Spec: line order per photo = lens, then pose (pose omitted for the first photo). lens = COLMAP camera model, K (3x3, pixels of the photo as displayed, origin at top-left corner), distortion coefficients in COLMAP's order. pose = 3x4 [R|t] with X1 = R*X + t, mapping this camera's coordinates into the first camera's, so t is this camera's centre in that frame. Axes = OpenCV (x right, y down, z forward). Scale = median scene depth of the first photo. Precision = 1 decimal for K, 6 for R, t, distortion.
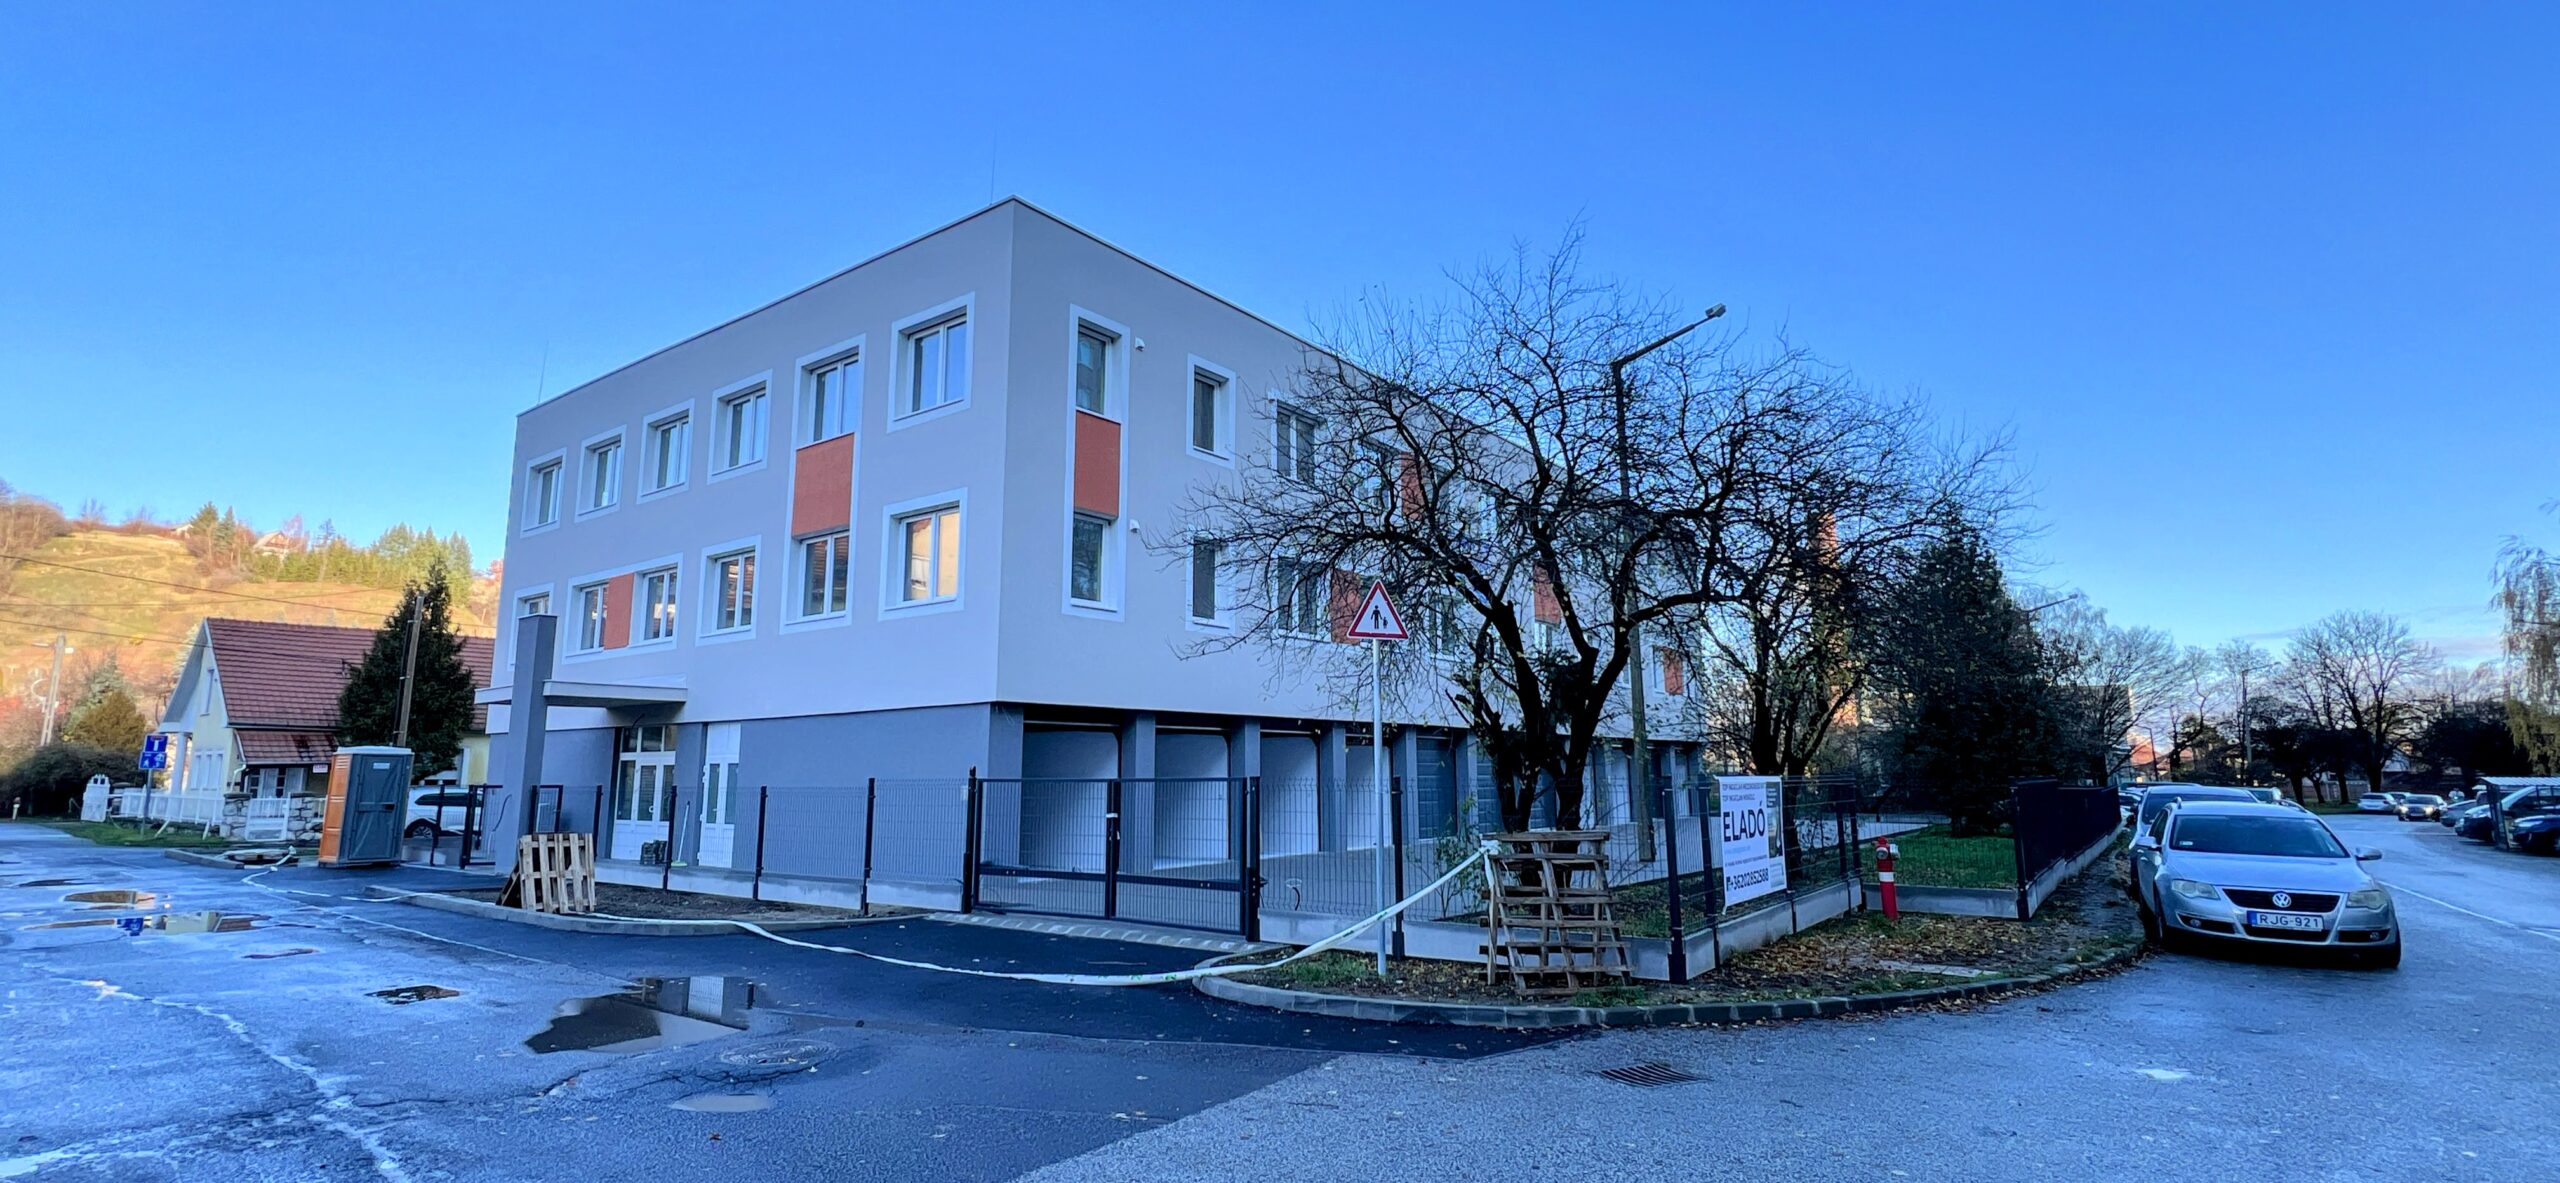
lens RADIAL K [[1189.0, 0, 1280.0], [0, 1189.0, 591.5], [0, 0, 1]] dist [0.003998, -0.000681]
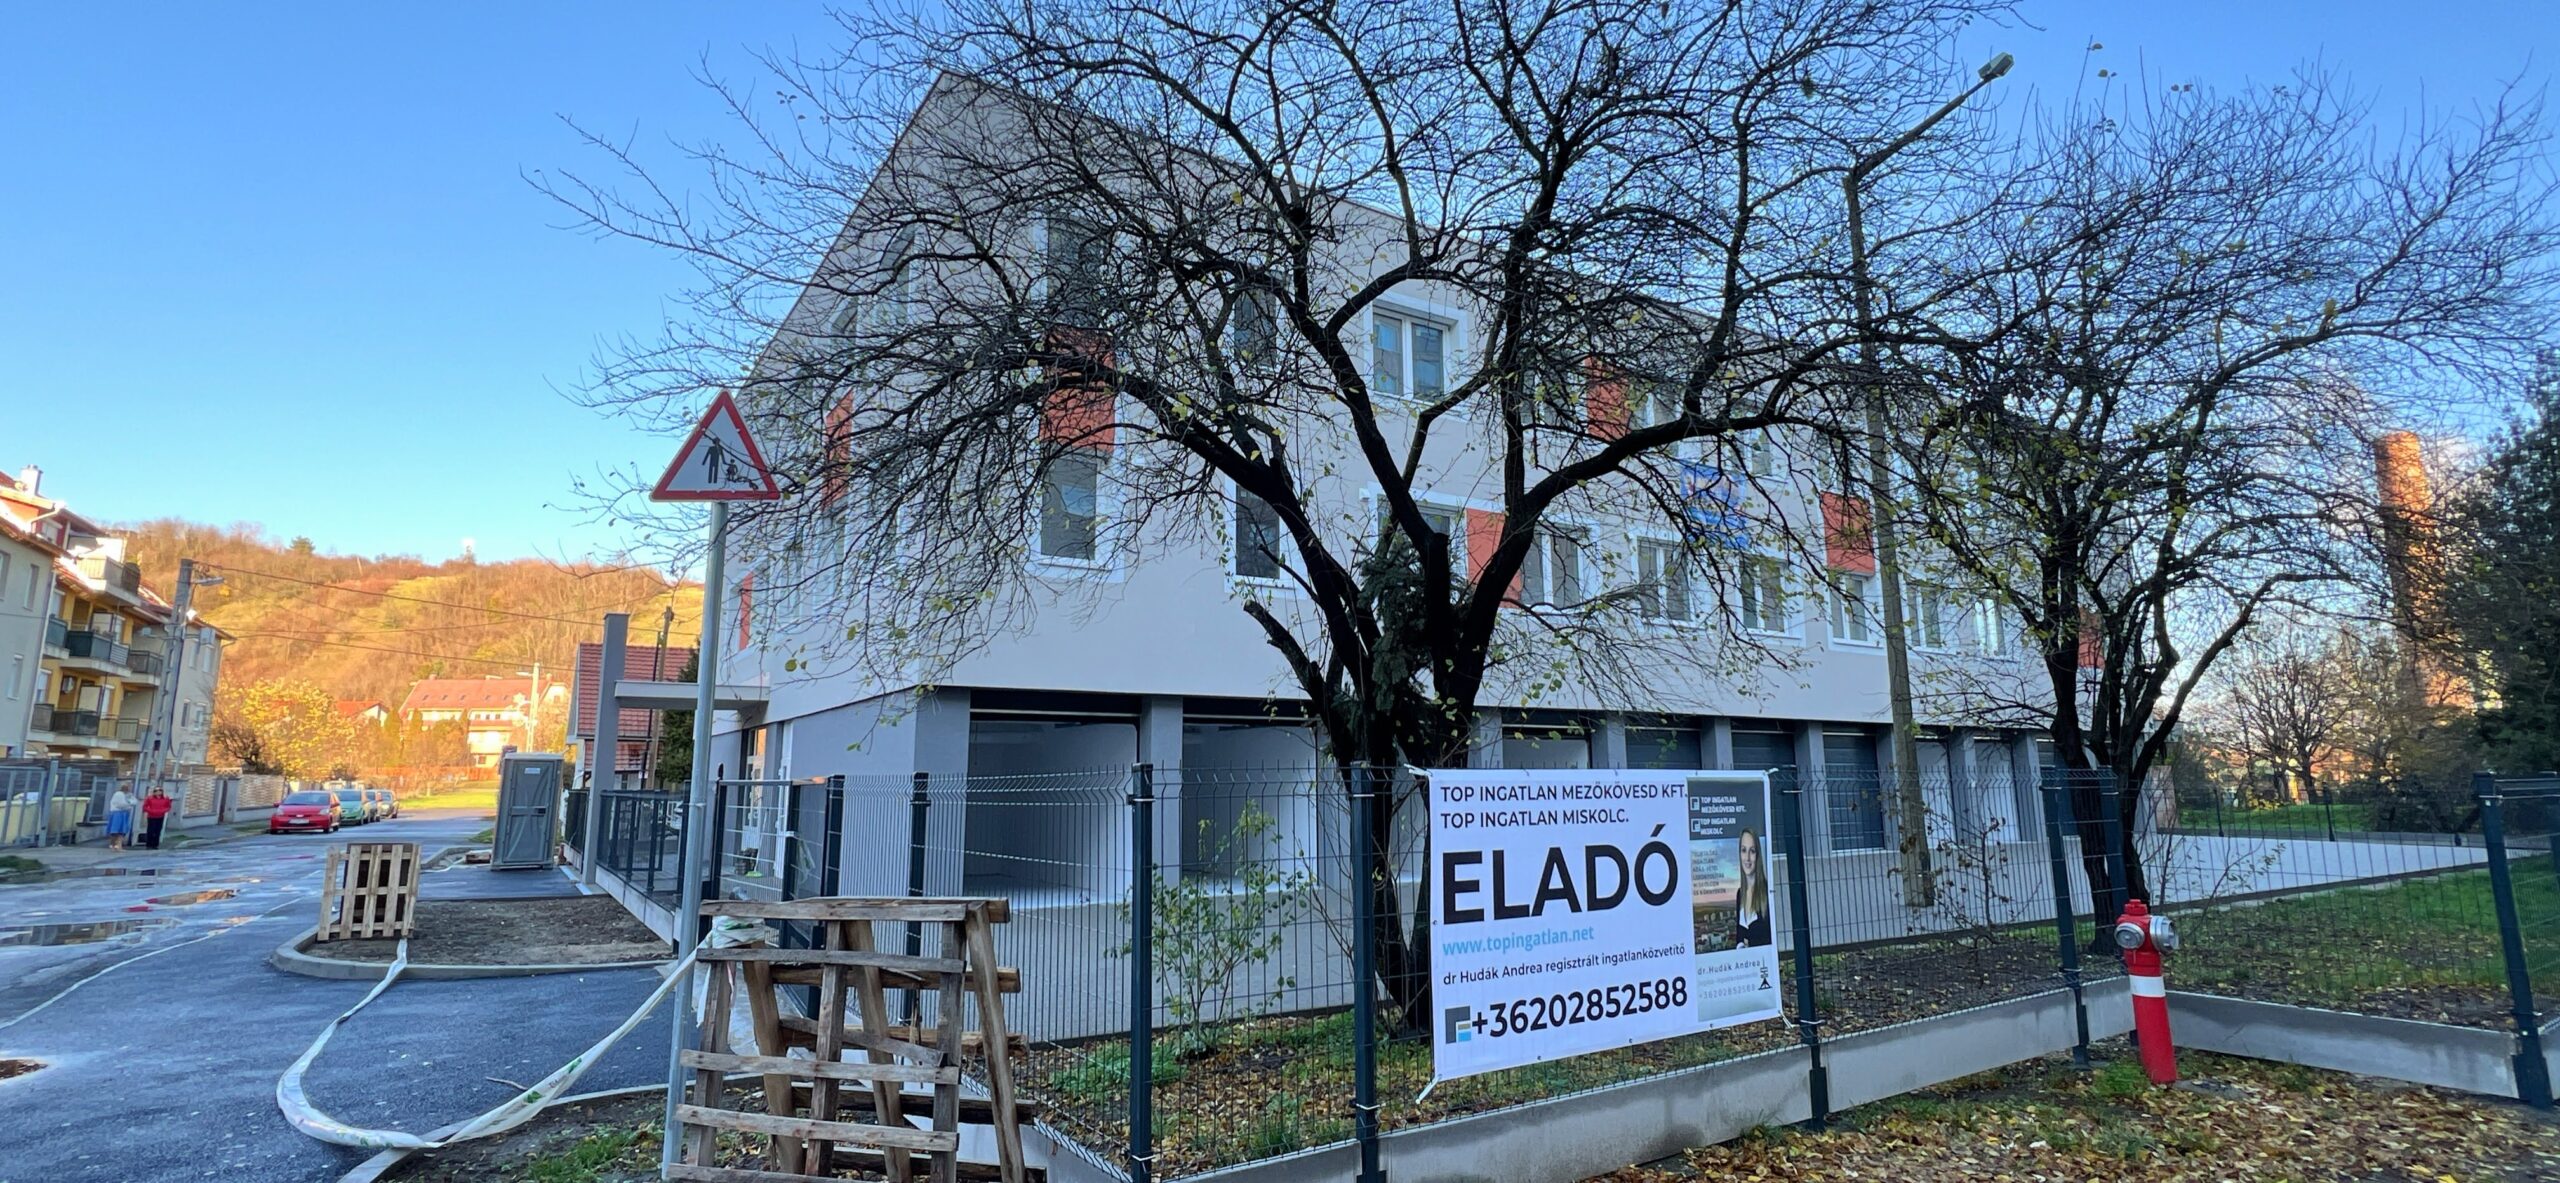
lens RADIAL K [[1191.8, 0, 1279.0], [0, 1191.8, 579.1], [0, 0, 1]] dist [-0.000328, -0.000608]
pose [[0.939741, -0.059323, -0.336702, 0.364964], [0.054473, 0.998231, -0.023843, 0.074554], [0.337521, 0.004065, 0.941309, 0.455138]]
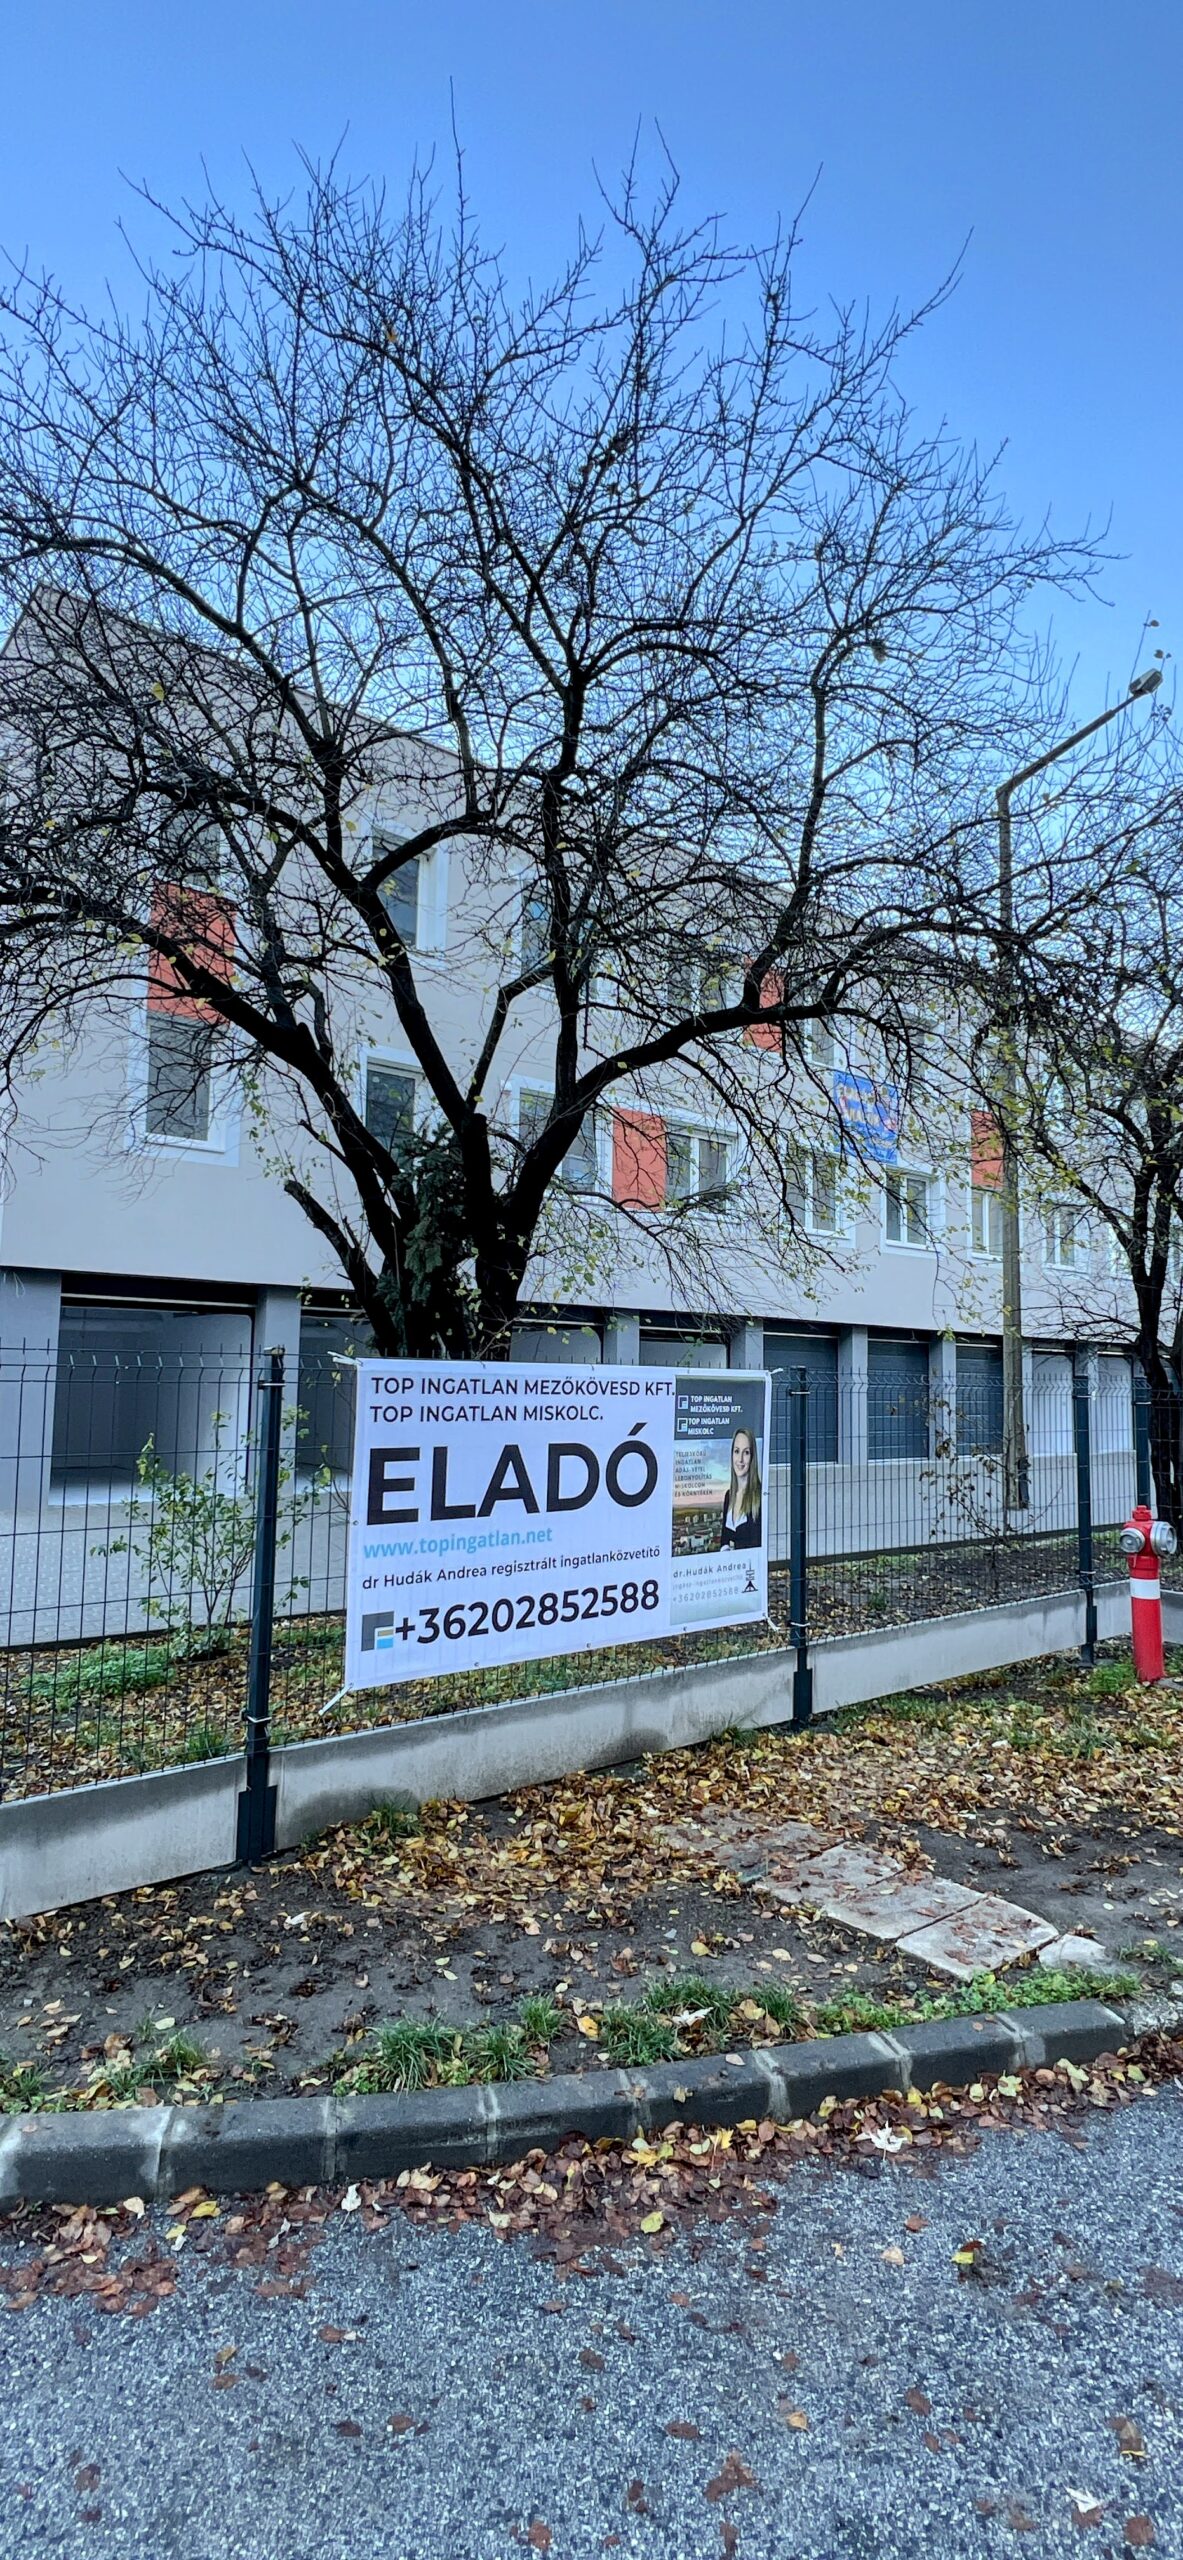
lens RADIAL K [[1191.8, 0, 605.1], [0, 1191.8, 1279.3], [0, 0, 1]] dist [-0.000328, -0.000608]
pose [[0.972738, -0.001315, -0.231904, 0.420062], [0.016133, 0.997945, 0.062014, 0.084301], [0.231346, -0.064064, 0.970760, 0.504578]]
